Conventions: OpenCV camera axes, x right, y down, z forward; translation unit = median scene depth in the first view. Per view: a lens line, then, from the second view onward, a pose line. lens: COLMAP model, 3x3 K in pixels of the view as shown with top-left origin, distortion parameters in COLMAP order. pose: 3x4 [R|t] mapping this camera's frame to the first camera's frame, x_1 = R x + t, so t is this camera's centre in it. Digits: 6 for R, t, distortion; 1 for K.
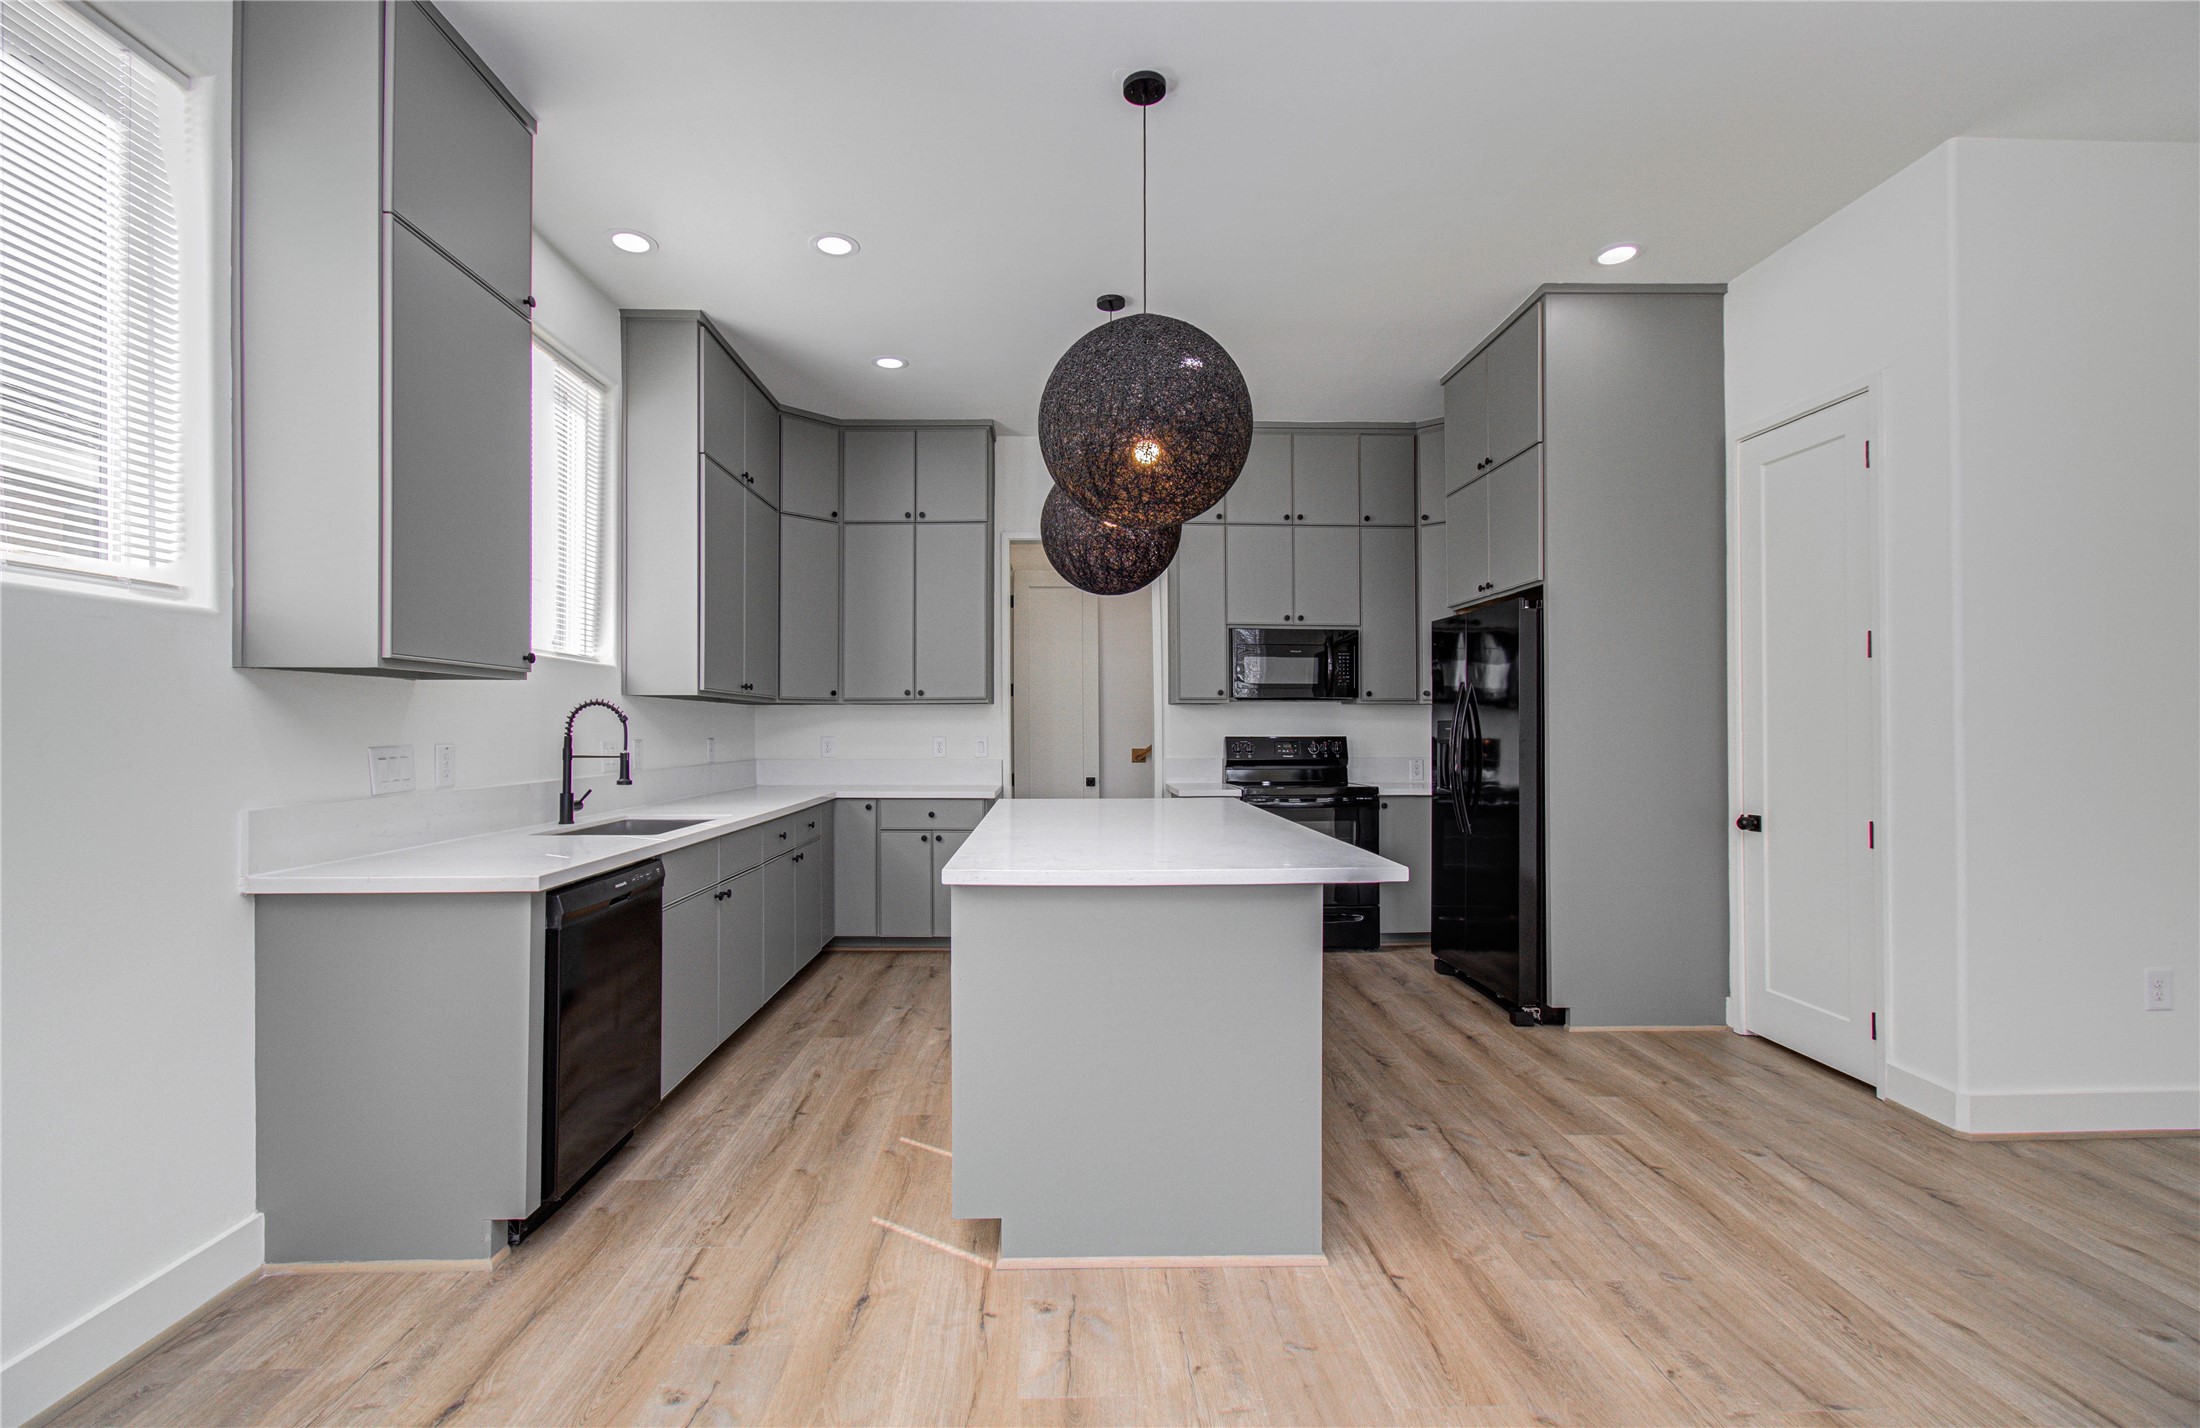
lens RADIAL K [[958.0, 0, 1079.3], [0, 958.0, 717.6], [0, 0, 1]] dist [-0.008119, 0.002275]
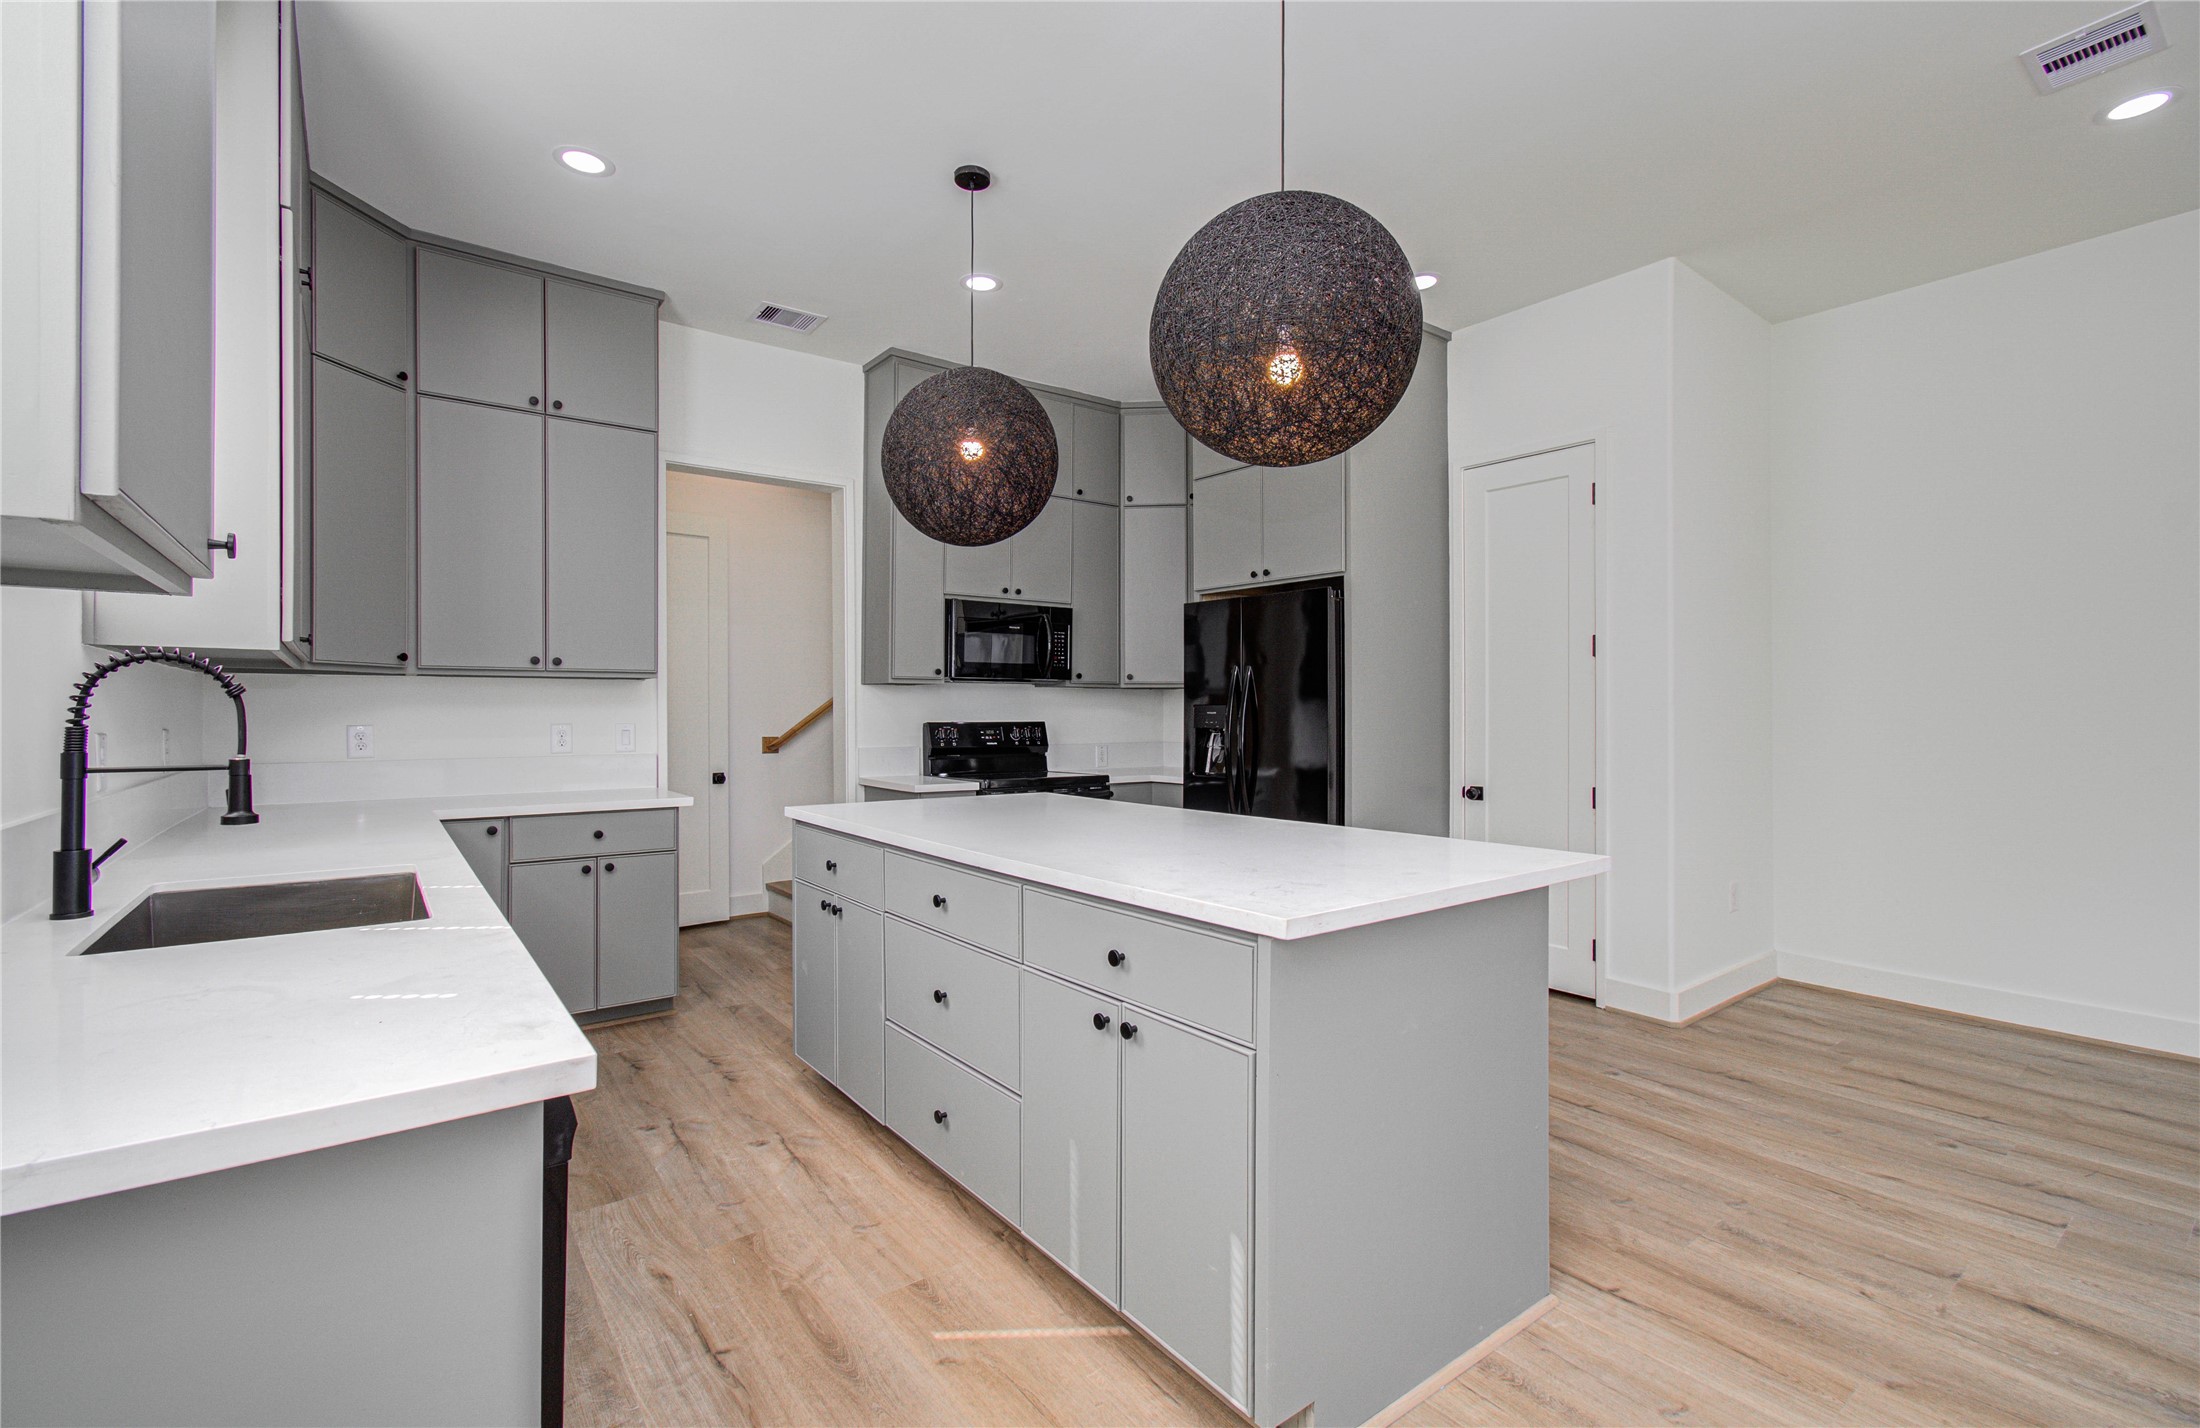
lens RADIAL K [[958.0, 0, 1102.6], [0, 958.0, 712.5], [0, 0, 1]] dist [-0.008119, 0.002275]
pose [[0.810645, 0.001682, 0.585536, -0.351543], [-0.007479, 0.999944, 0.007483, 0.004709], [-0.585491, -0.010446, 0.810612, 0.296579]]
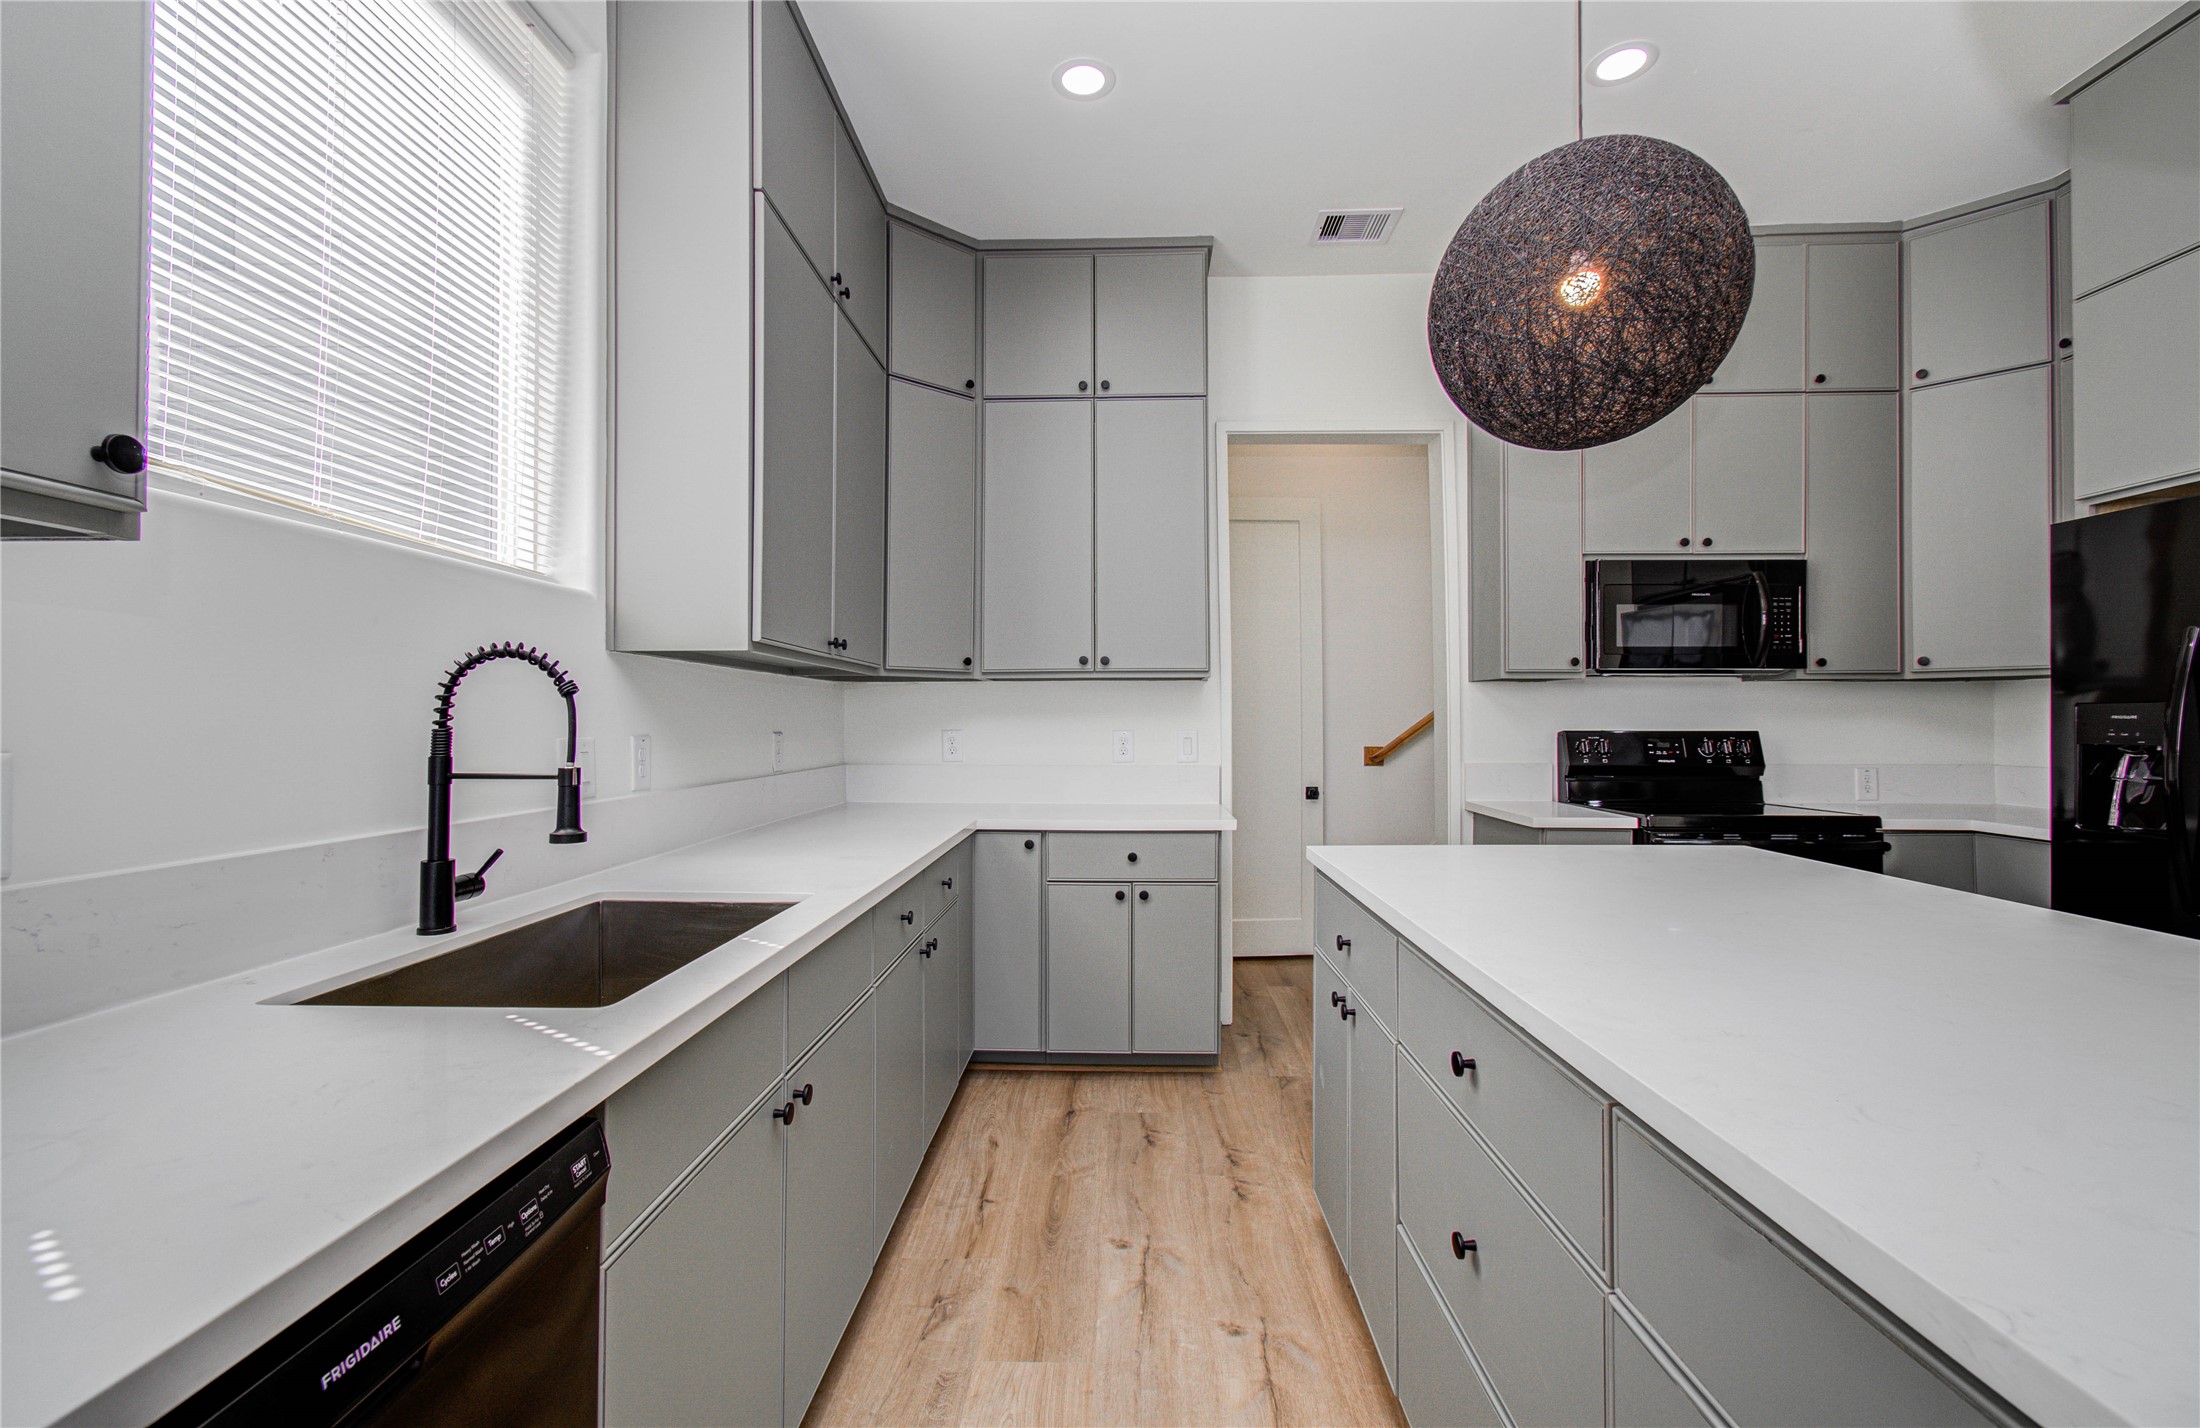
lens RADIAL K [[958.0, 0, 1093.3], [0, 958.0, 710.5], [0, 0, 1]] dist [-0.008119, 0.002275]
pose [[0.998073, 0.001099, -0.062047, -0.187193], [-0.001090, 0.999999, 0.000186, 0.009290], [0.062047, -0.000118, 0.998073, 0.512925]]
